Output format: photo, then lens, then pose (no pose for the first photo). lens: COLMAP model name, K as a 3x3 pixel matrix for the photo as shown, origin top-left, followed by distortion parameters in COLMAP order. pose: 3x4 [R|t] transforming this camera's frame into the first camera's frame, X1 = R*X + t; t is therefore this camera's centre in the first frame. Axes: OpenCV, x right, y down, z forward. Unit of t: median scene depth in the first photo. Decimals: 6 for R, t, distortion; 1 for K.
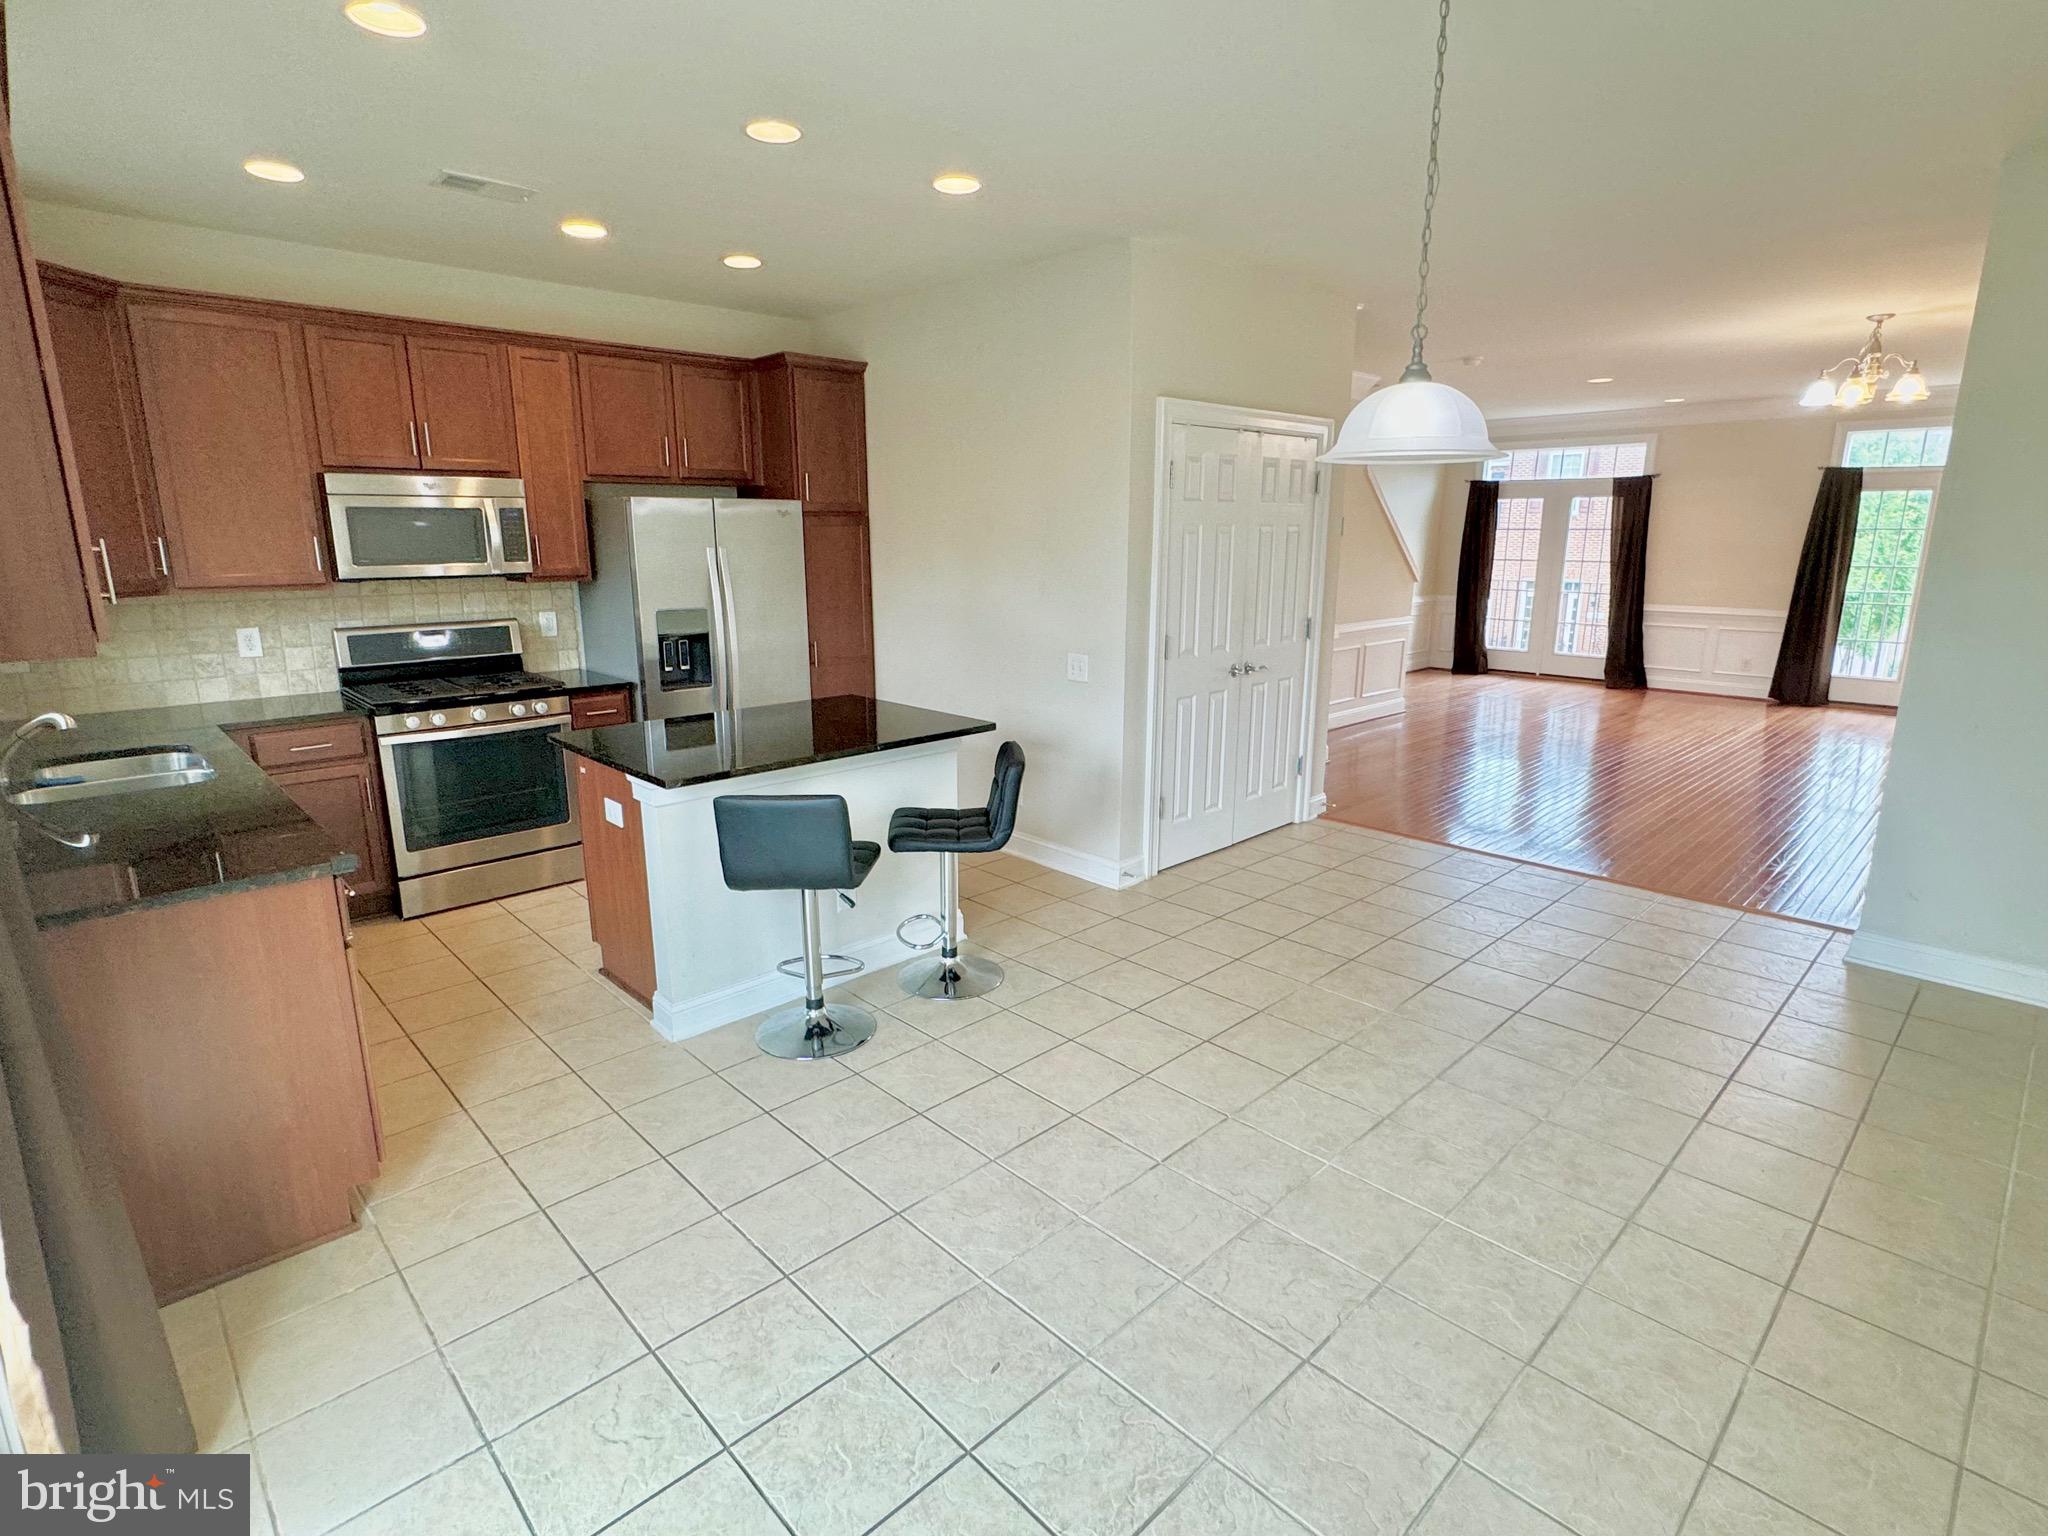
lens RADIAL K [[1018.6, 0, 1020.8], [0, 1018.6, 762.4], [0, 0, 1]] dist [-0.004278, -0.000503]
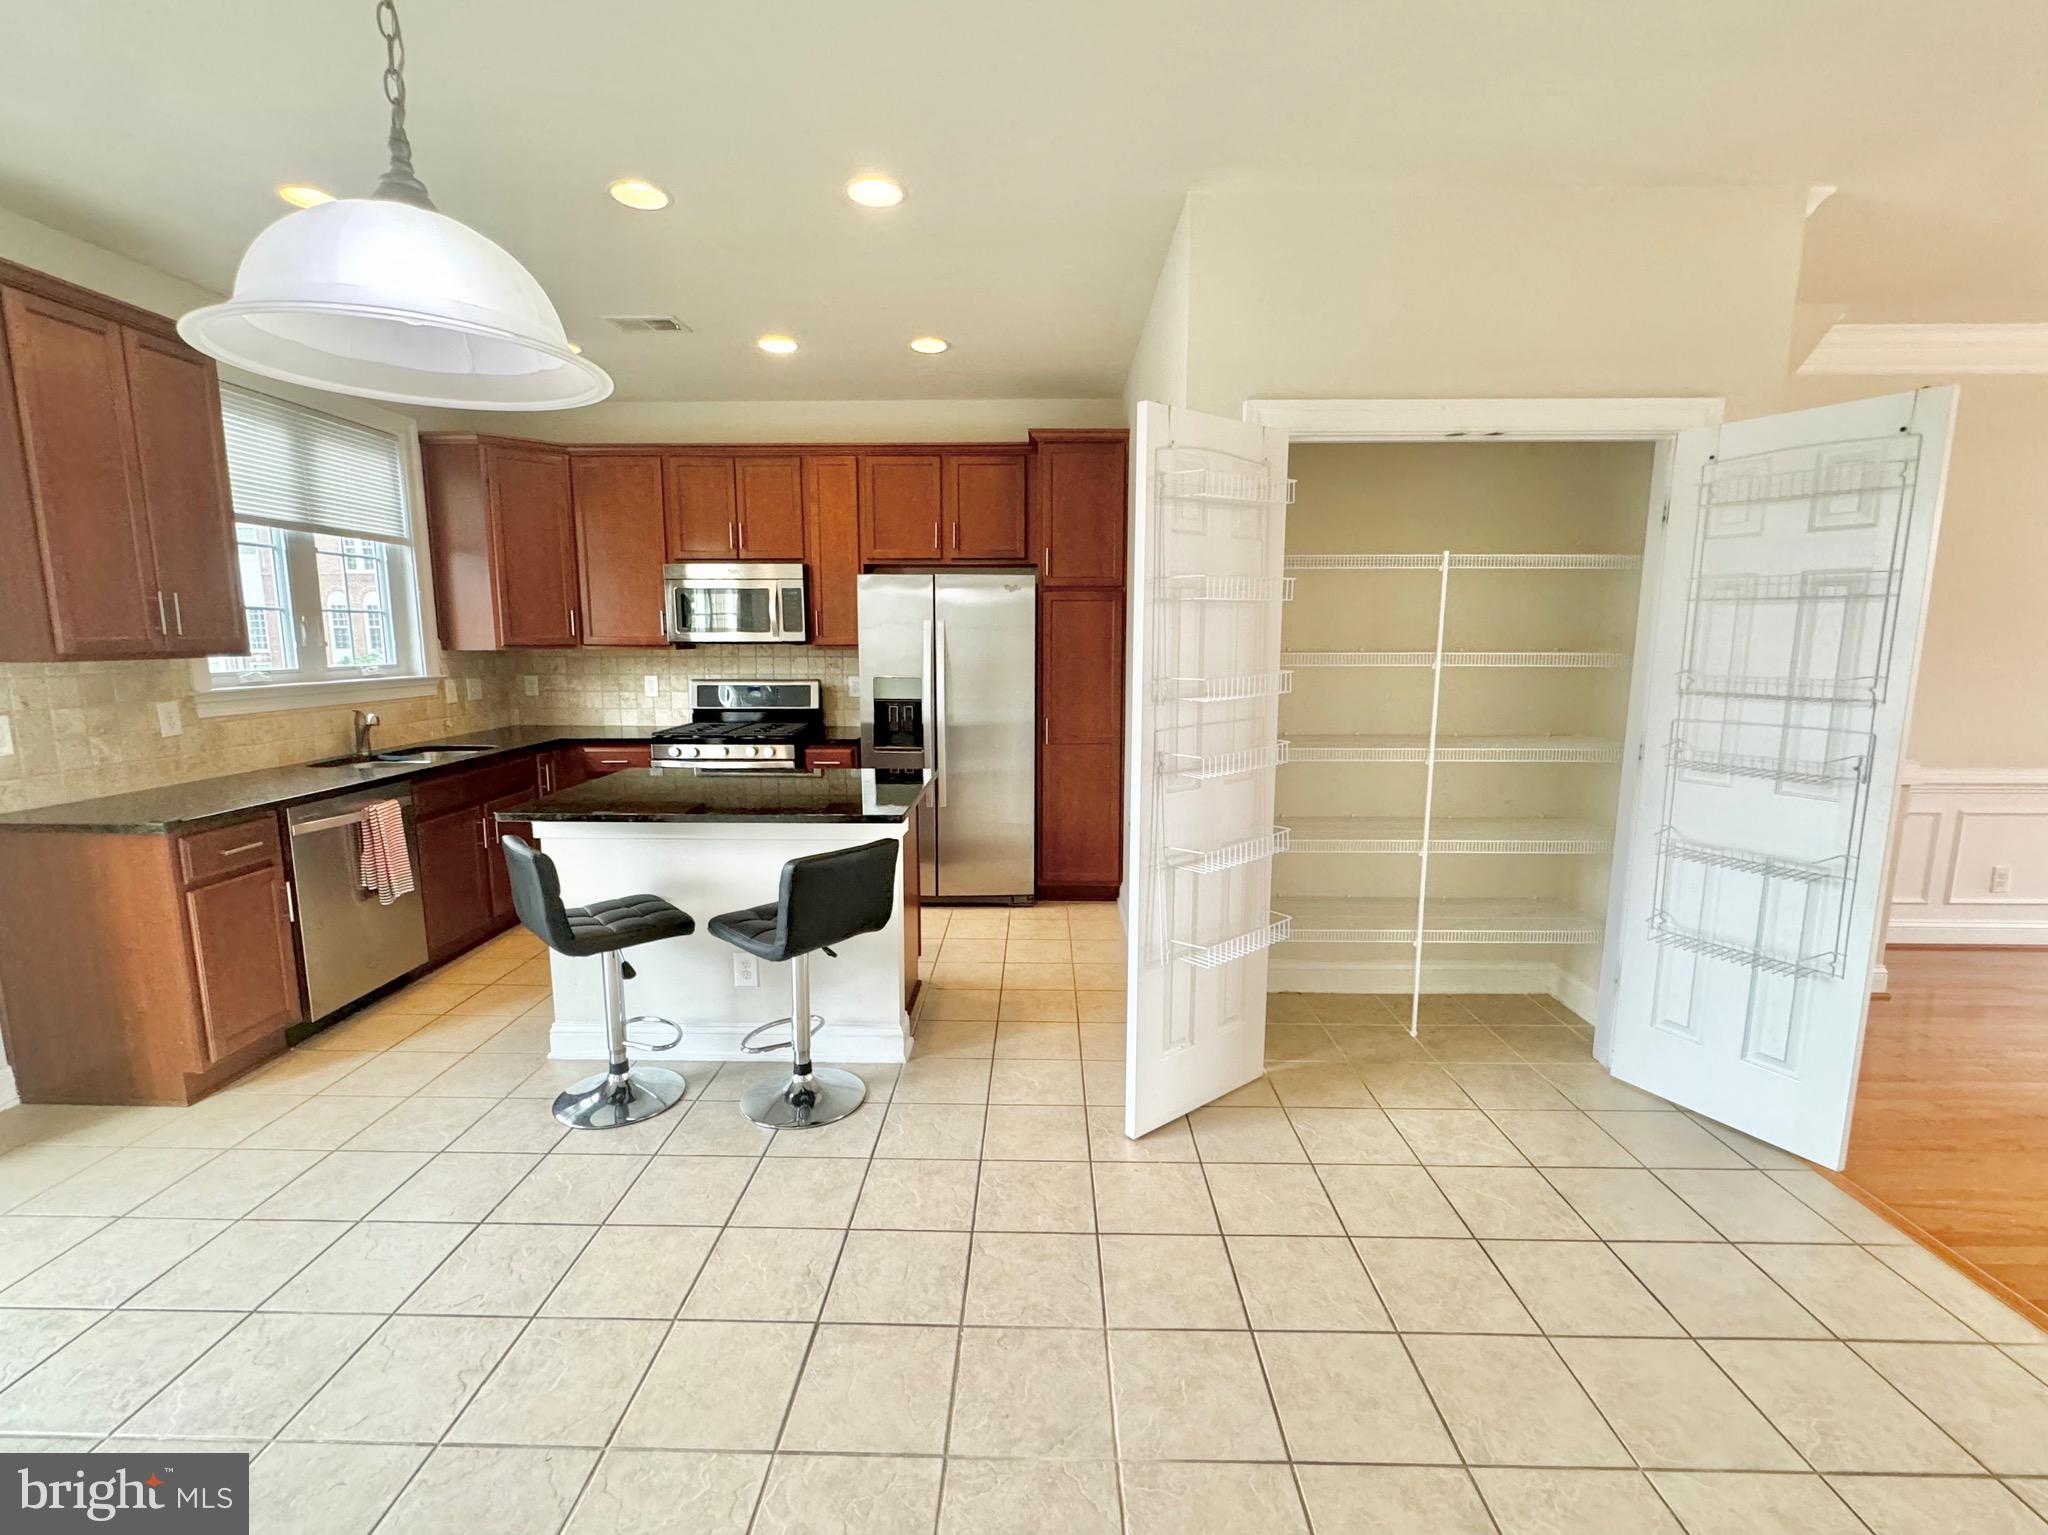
lens RADIAL K [[893.9, 0, 1020.0], [0, 893.9, 766.3], [0, 0, 1]] dist [-0.000657, -0.000079]
pose [[0.710045, 0.105079, -0.696272, 0.397902], [-0.159266, 0.987144, -0.013440, -0.060126], [0.685909, 0.120436, 0.717652, 0.389659]]
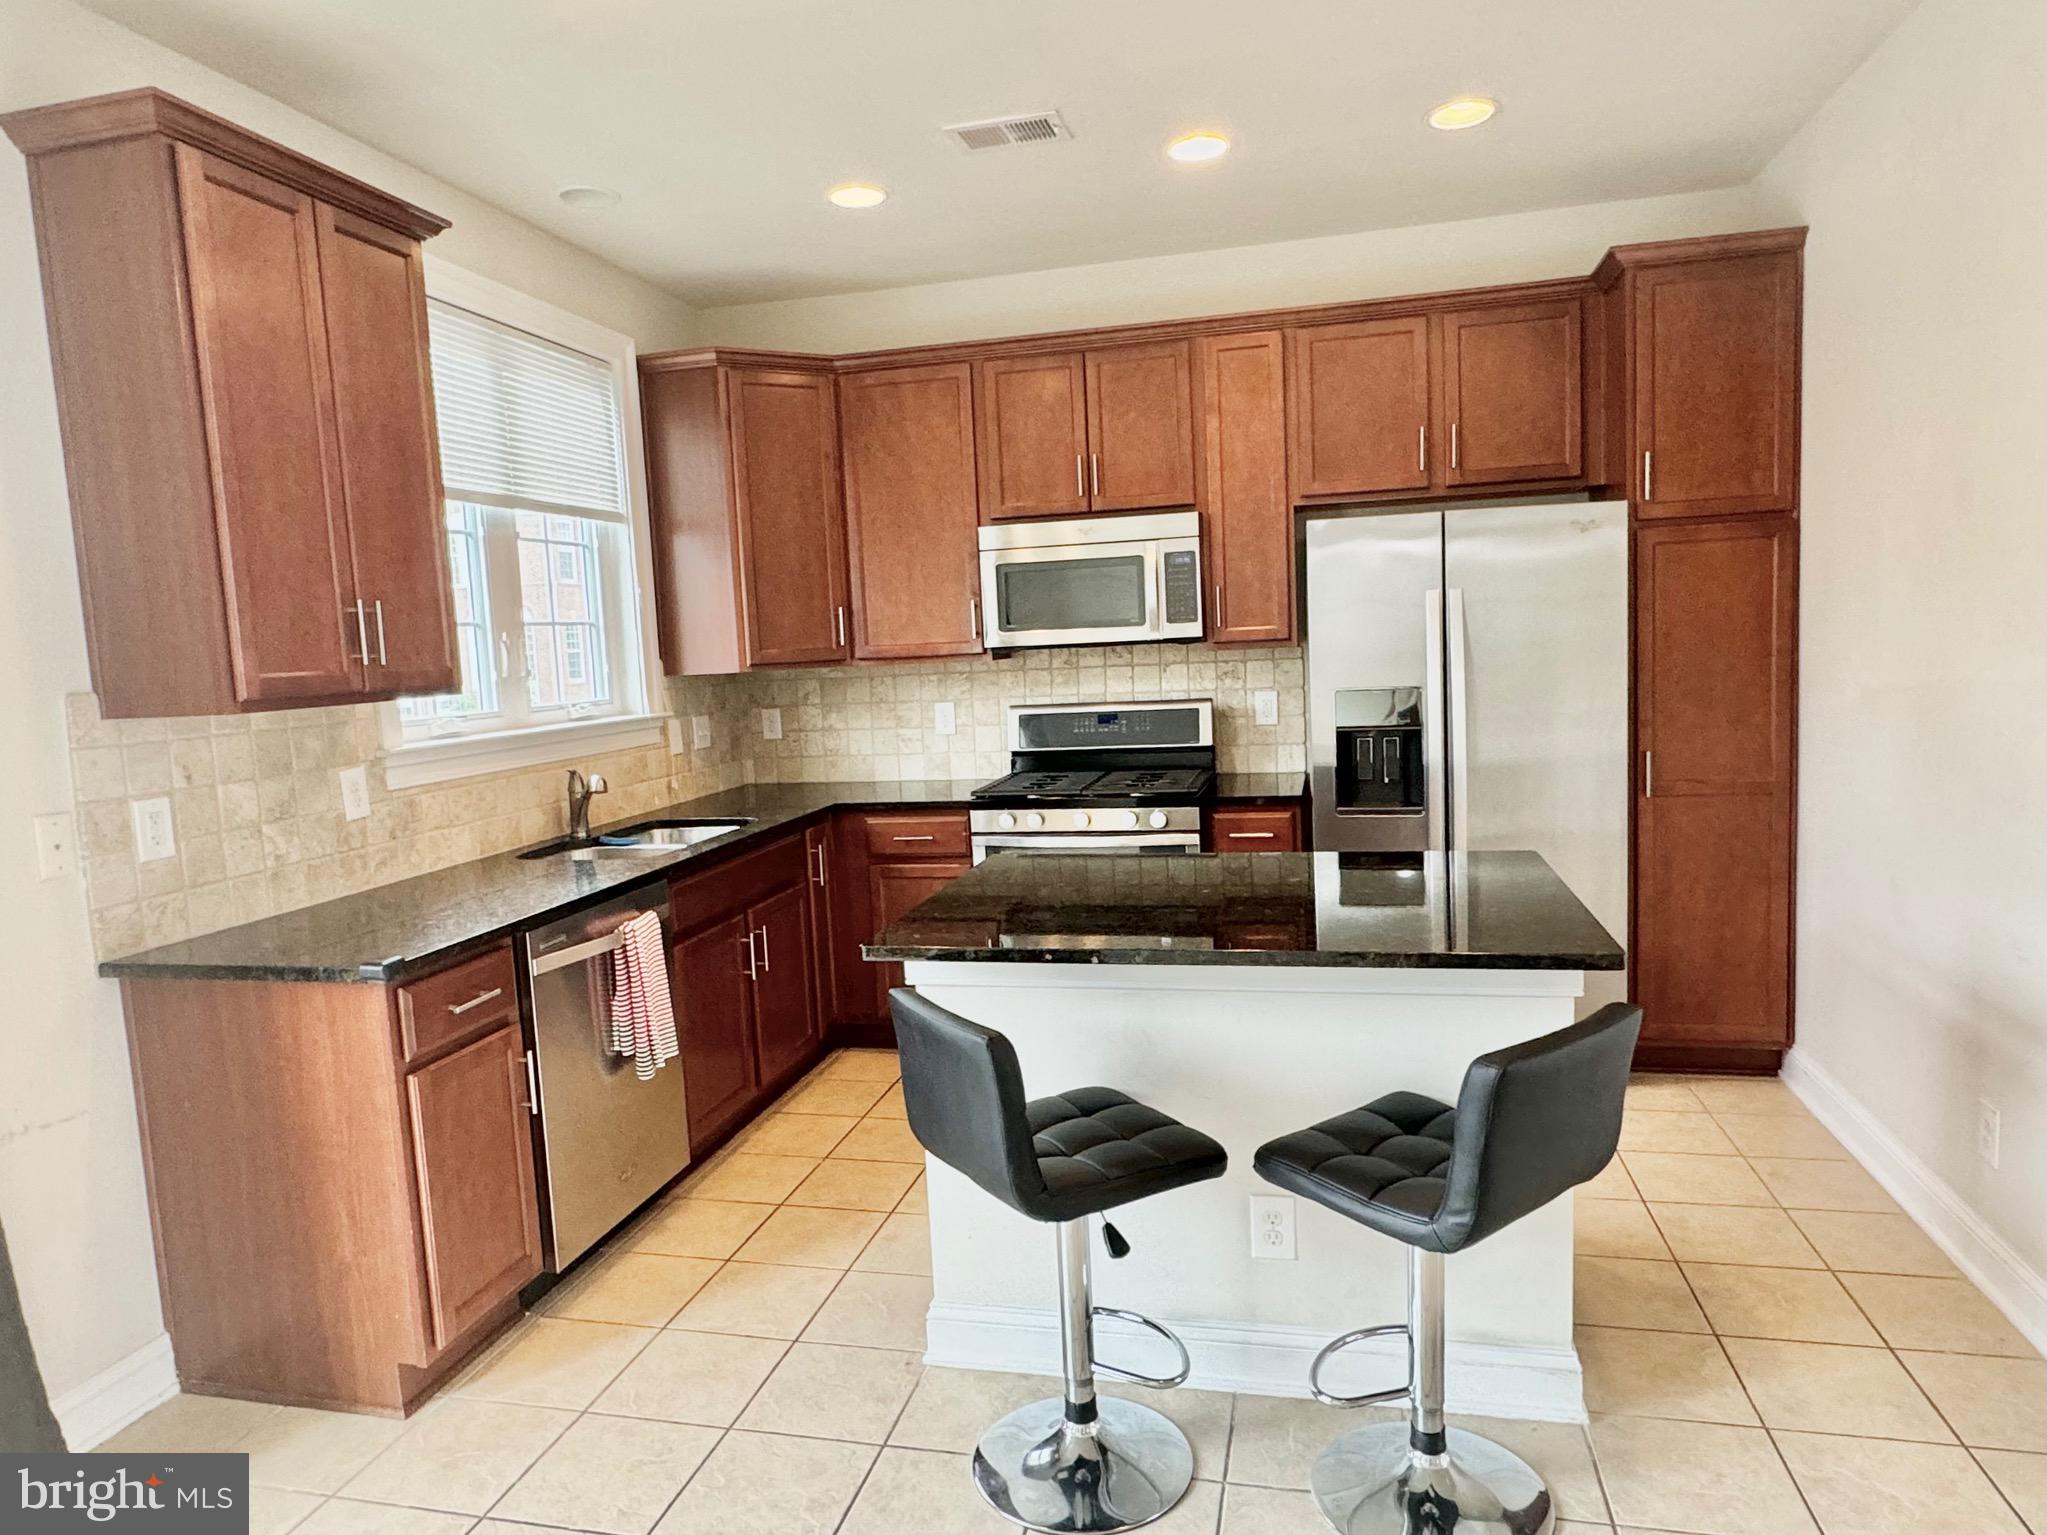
lens RADIAL K [[1276.4, 0, 1019.0], [0, 1276.4, 776.8], [0, 0, 1]] dist [-0.004135, 0.002684]
pose [[0.543004, 0.066496, -0.837093, 0.201238], [-0.141097, 0.989912, -0.012891, -0.049893], [0.827792, 0.125111, 0.546908, 0.356323]]
